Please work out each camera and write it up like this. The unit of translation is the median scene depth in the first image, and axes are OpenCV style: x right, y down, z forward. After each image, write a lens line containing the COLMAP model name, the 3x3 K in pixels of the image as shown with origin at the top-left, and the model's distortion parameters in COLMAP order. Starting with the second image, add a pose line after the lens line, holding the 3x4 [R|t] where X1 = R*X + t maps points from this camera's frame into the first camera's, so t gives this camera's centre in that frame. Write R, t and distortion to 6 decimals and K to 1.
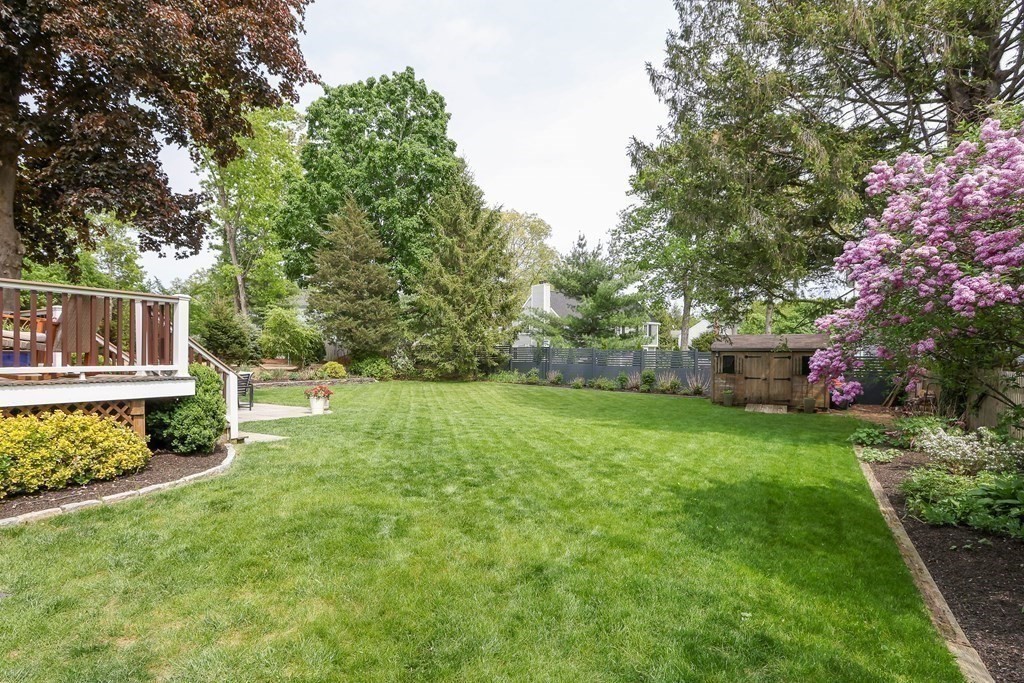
lens RADIAL K [[548.8, 0, 513.5], [0, 548.8, 364.4], [0, 0, 1]] dist [-0.008772, -0.001028]
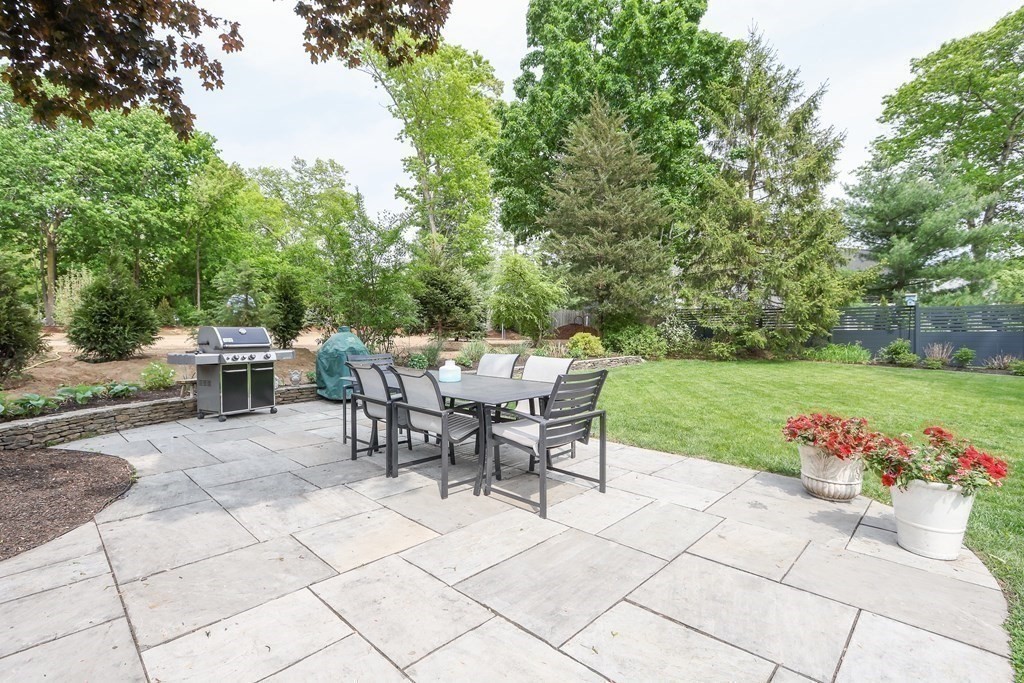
lens RADIAL K [[476.1, 0, 511.7], [0, 476.1, 335.5], [0, 0, 1]] dist [-0.015337, 0.001983]
pose [[0.961657, -0.008184, -0.274132, -0.244836], [0.007881, 0.999967, -0.002206, -0.000643], [0.274141, -0.000039, 0.961690, 0.390808]]
